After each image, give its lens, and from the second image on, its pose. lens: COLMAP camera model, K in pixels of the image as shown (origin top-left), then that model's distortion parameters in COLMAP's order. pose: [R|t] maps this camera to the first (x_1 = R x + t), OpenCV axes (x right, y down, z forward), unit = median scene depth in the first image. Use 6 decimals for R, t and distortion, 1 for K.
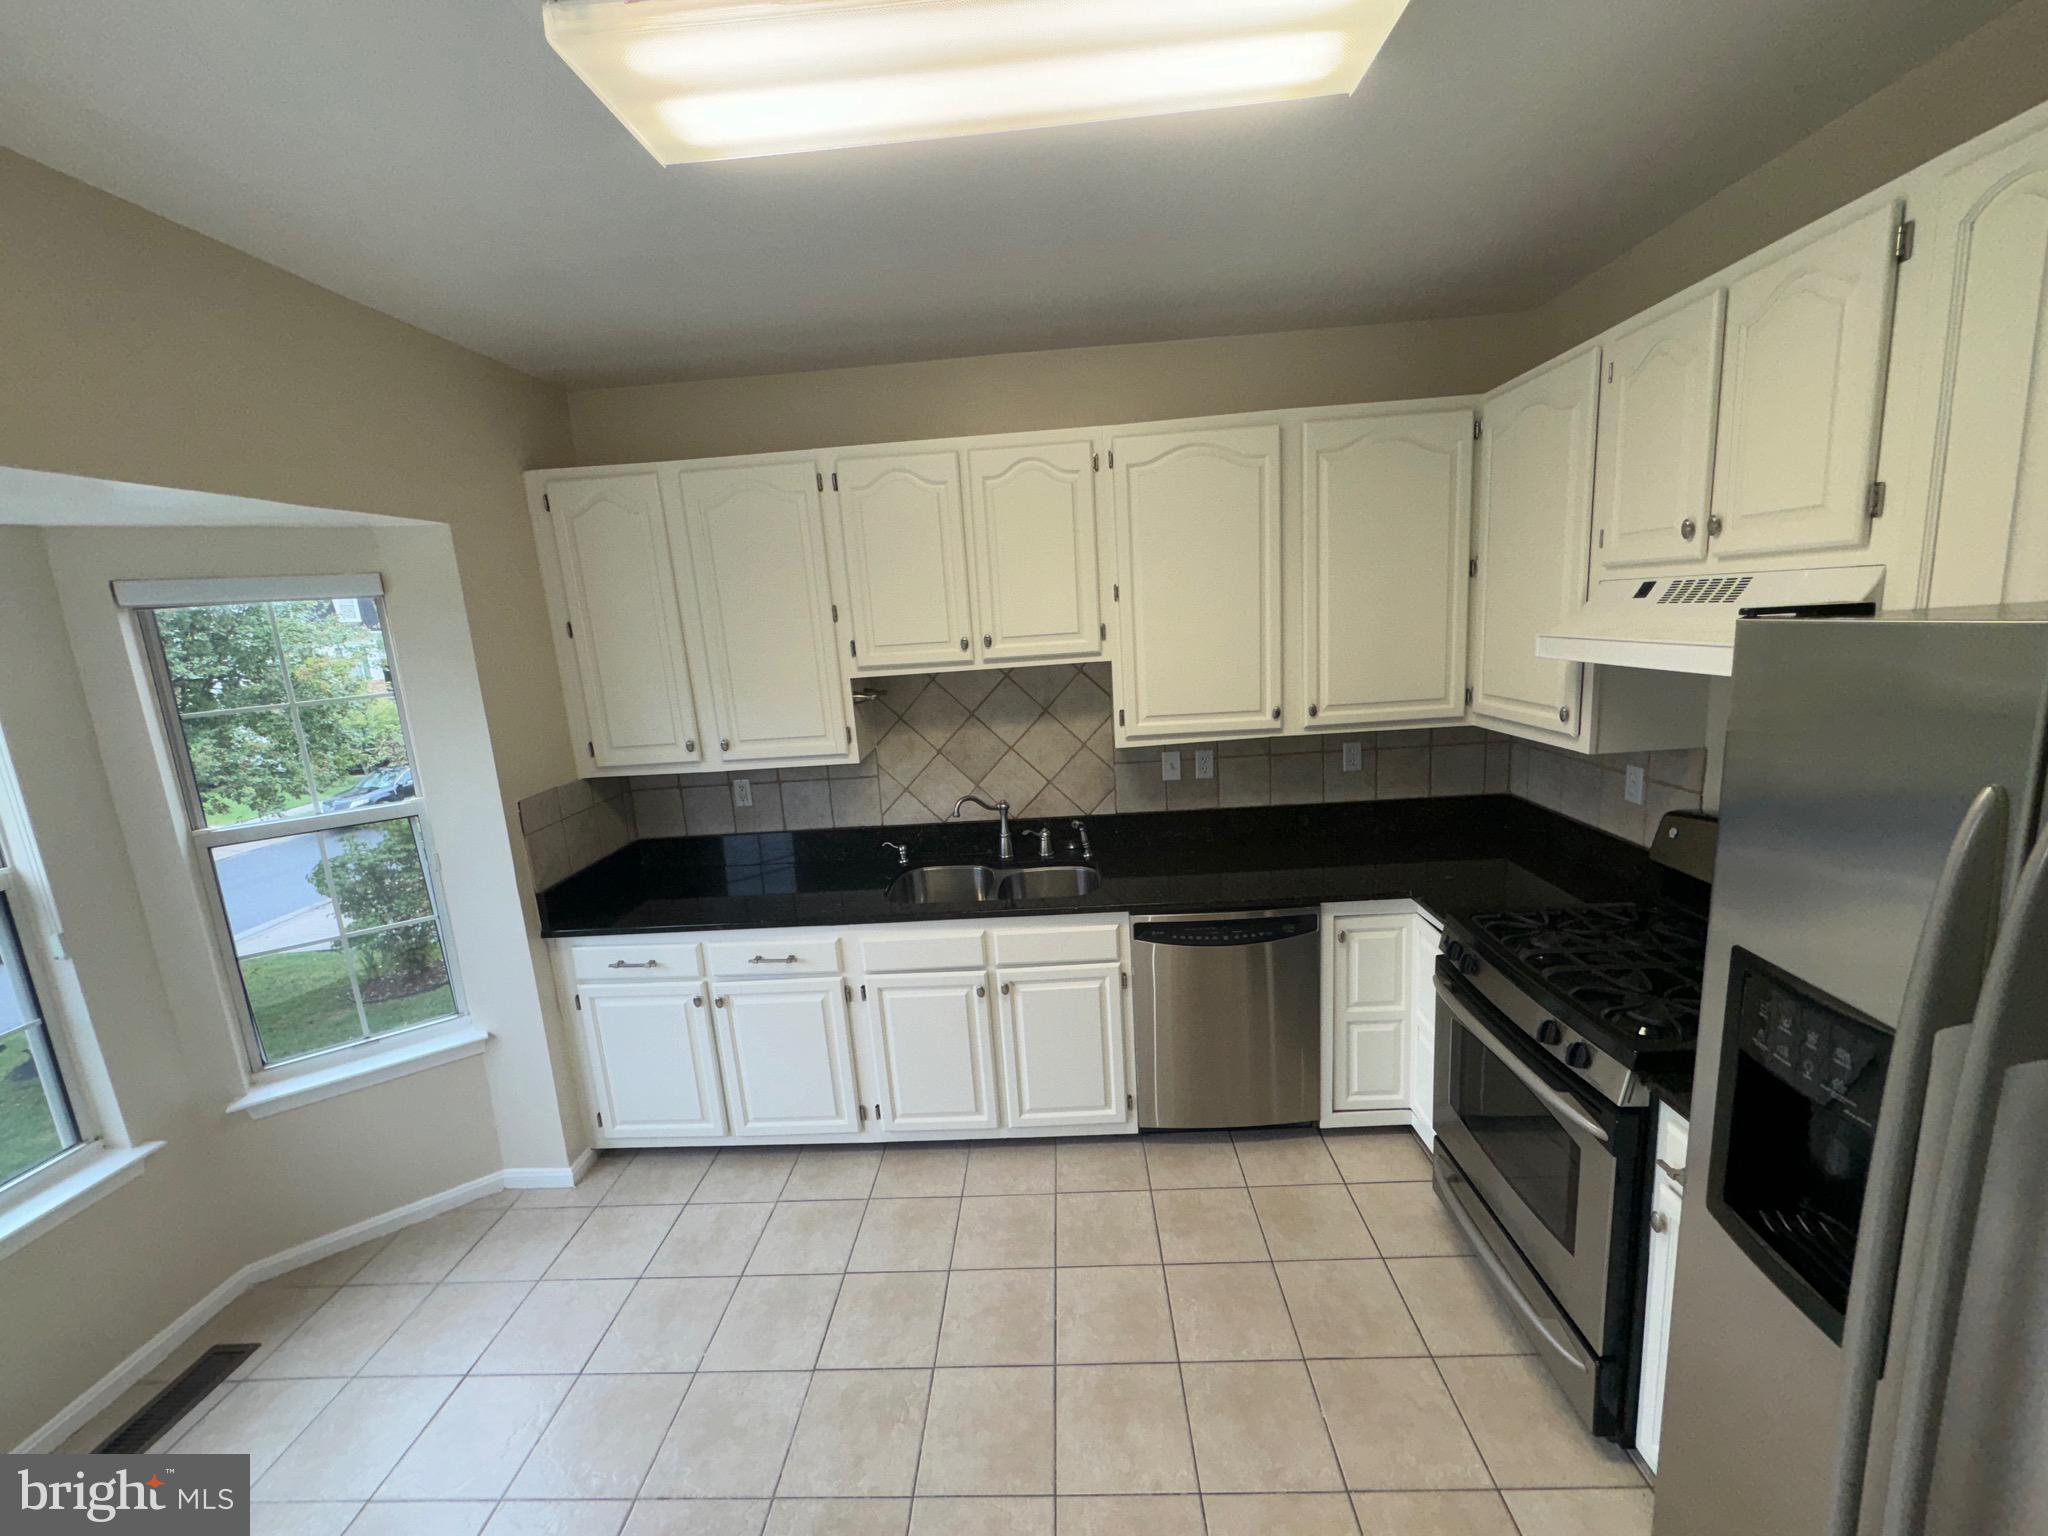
lens RADIAL K [[816.5, 0, 1024.0], [0, 816.5, 768.0], [0, 0, 1]] dist [-0.001689, -0.000039]
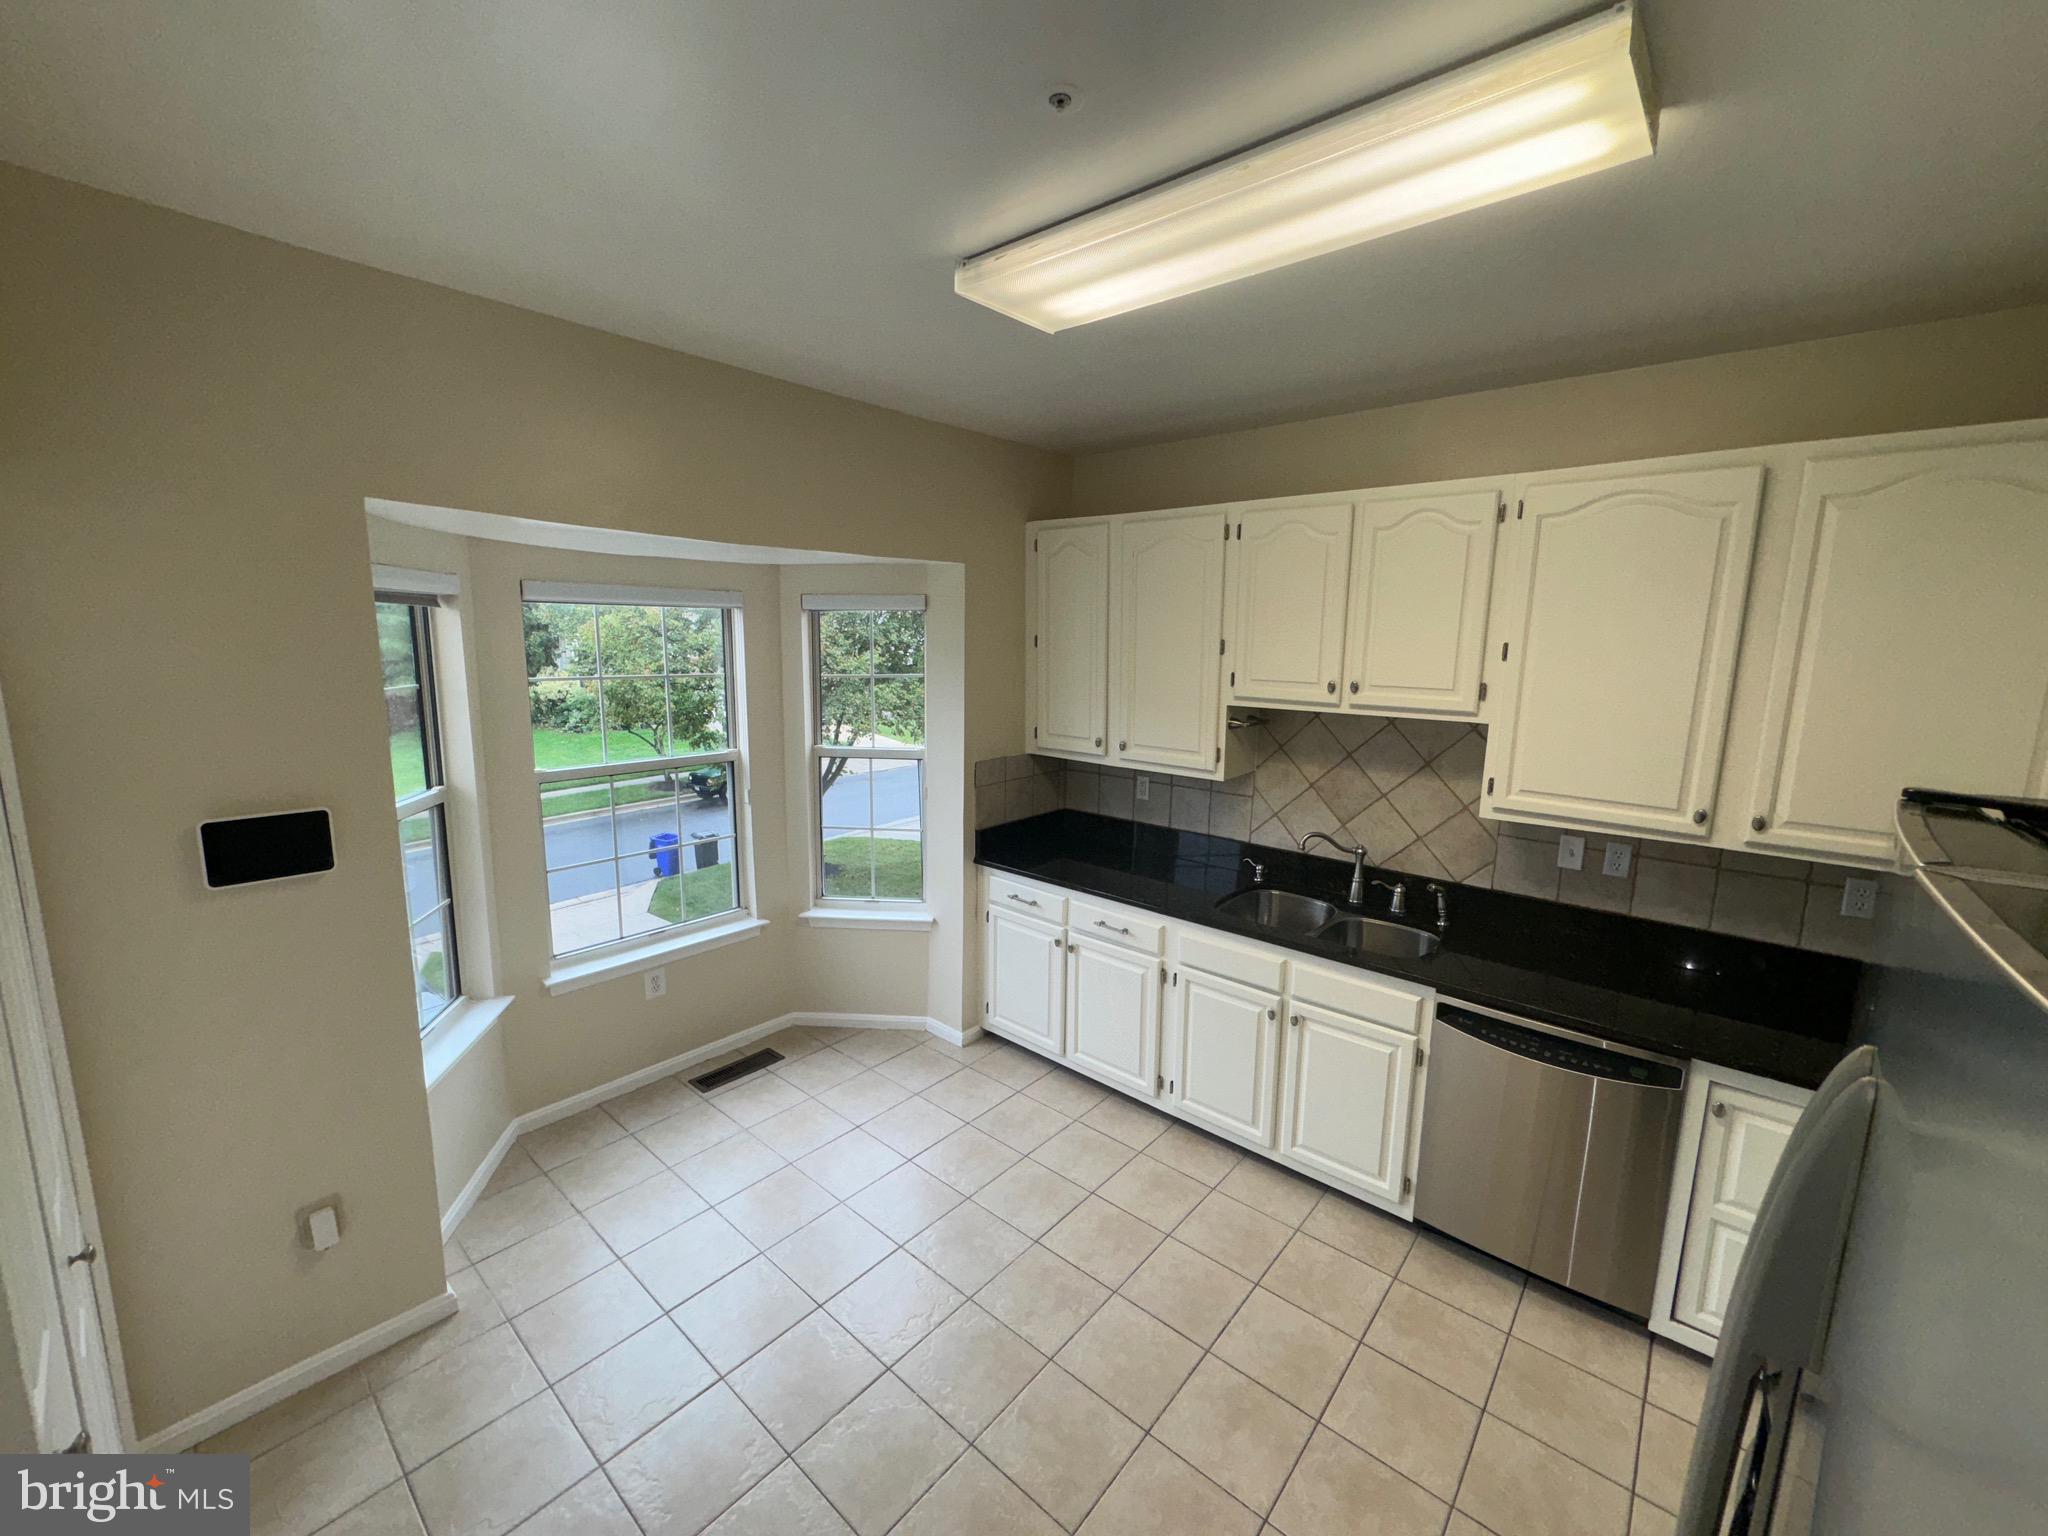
lens RADIAL K [[816.5, 0, 1024.0], [0, 816.5, 768.0], [0, 0, 1]] dist [-0.001689, -0.000039]
pose [[0.779450, 0.177463, -0.600804, 0.266485], [-0.179685, 0.982073, 0.056966, -0.040743], [0.600143, 0.063553, 0.797364, -0.053044]]
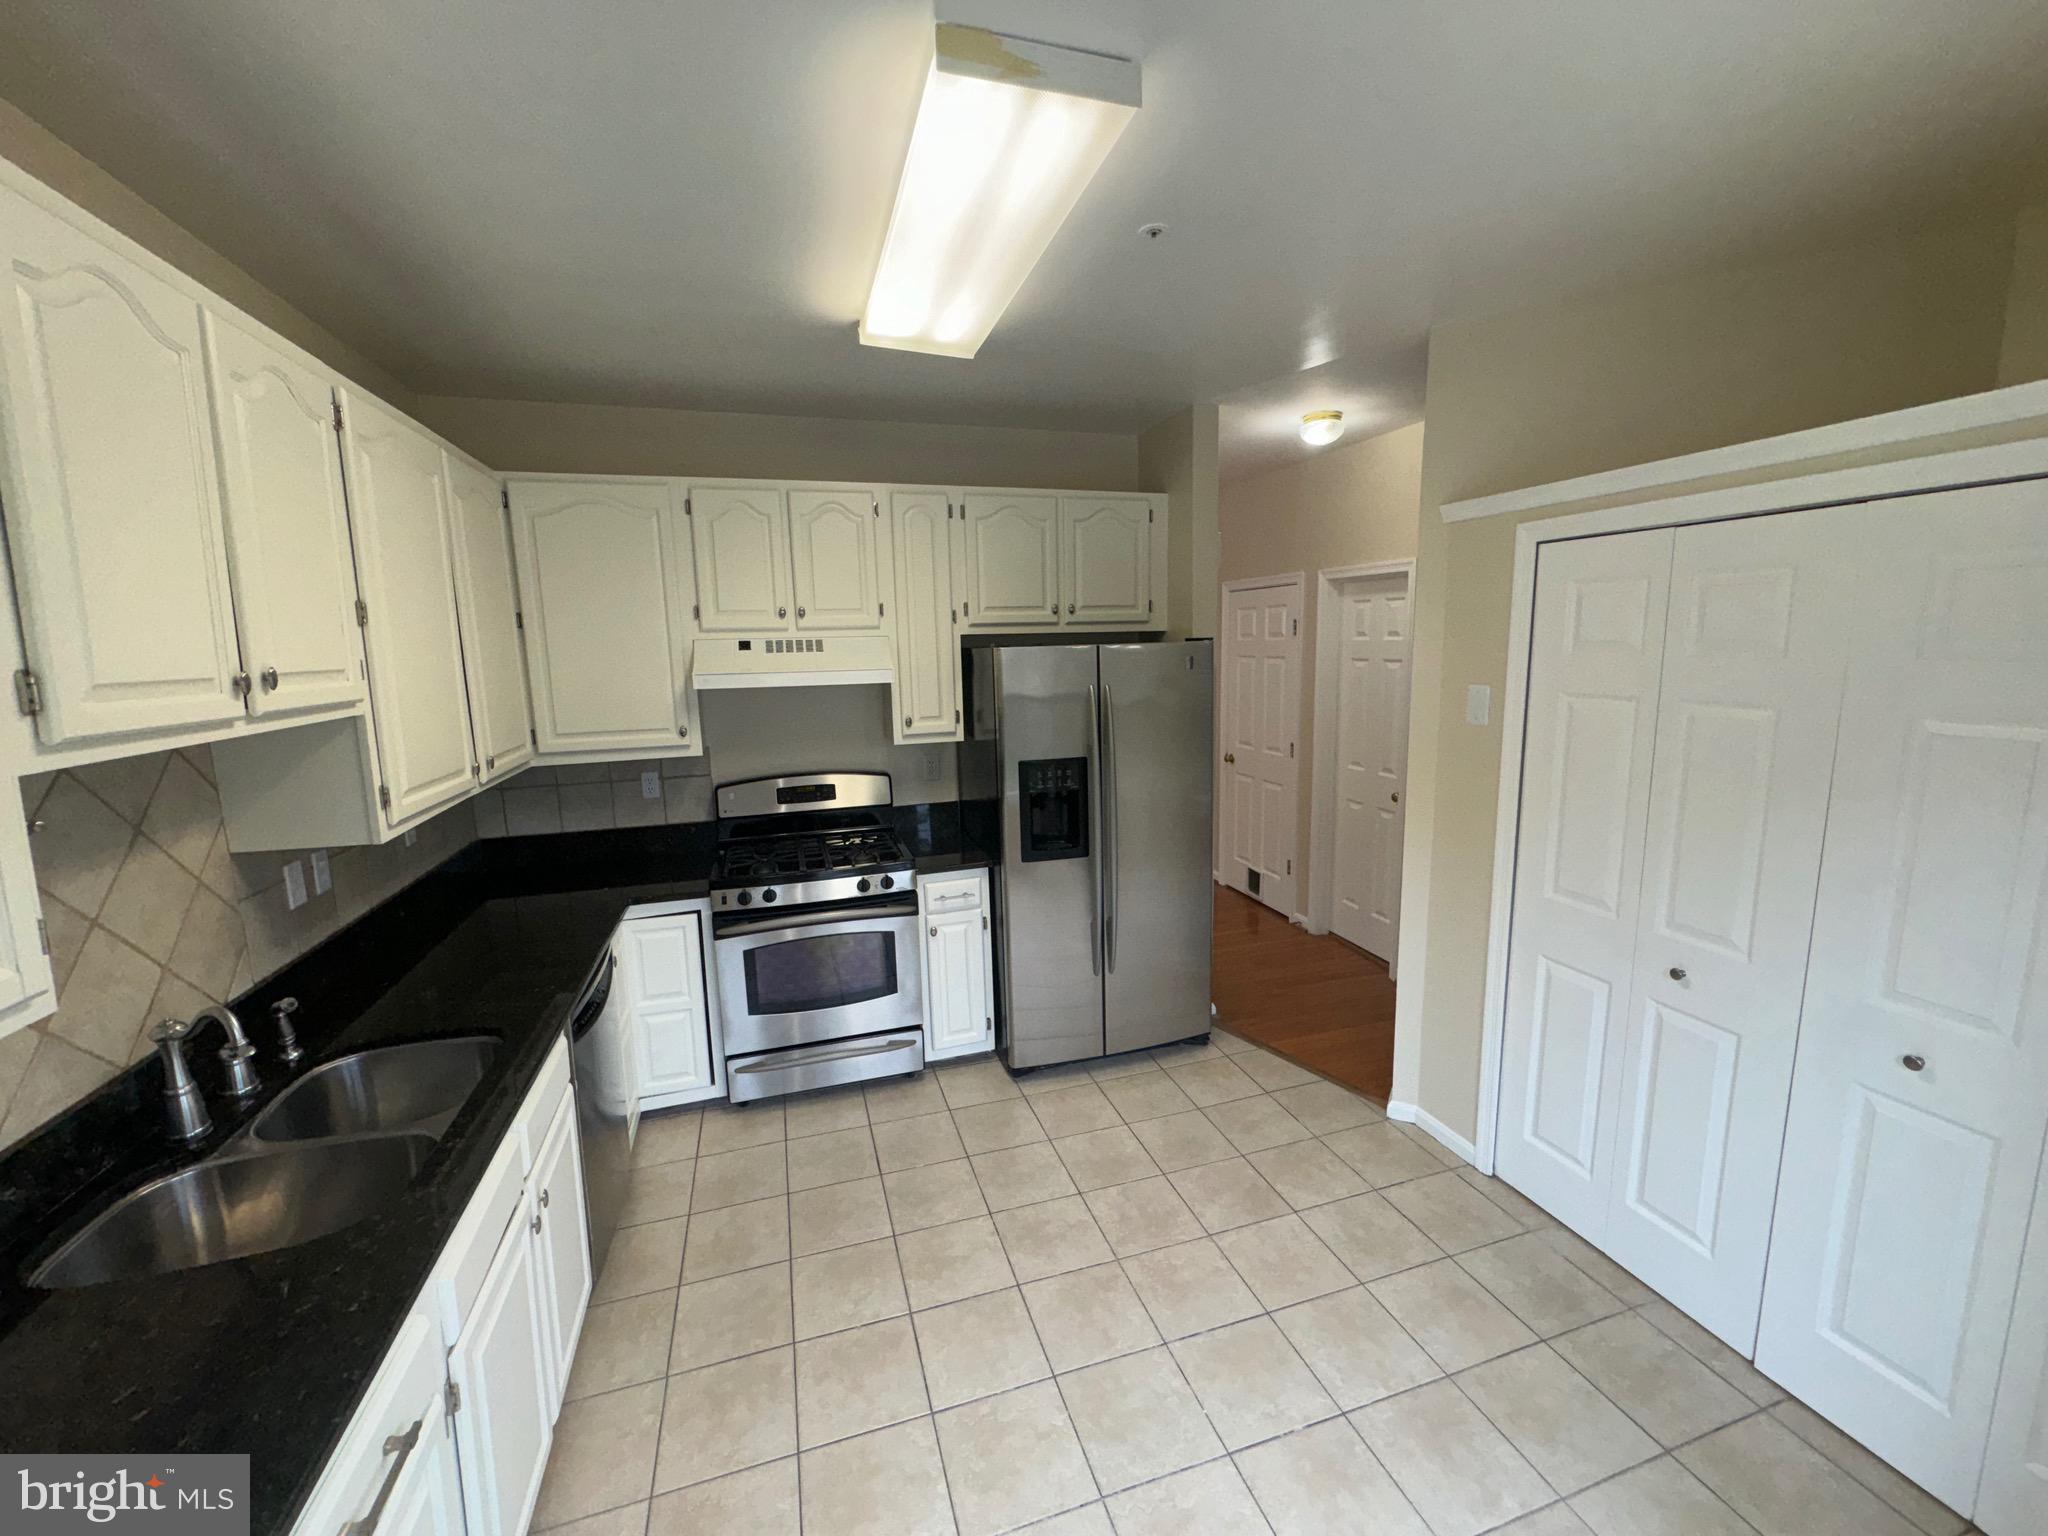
lens RADIAL K [[816.5, 0, 1024.0], [0, 816.5, 768.0], [0, 0, 1]] dist [-0.001689, -0.000039]
pose [[-0.333327, -0.077067, 0.939656, -0.715385], [0.212332, 0.964913, 0.154460, -0.079618], [-0.918590, 0.251005, -0.305267, 0.736467]]
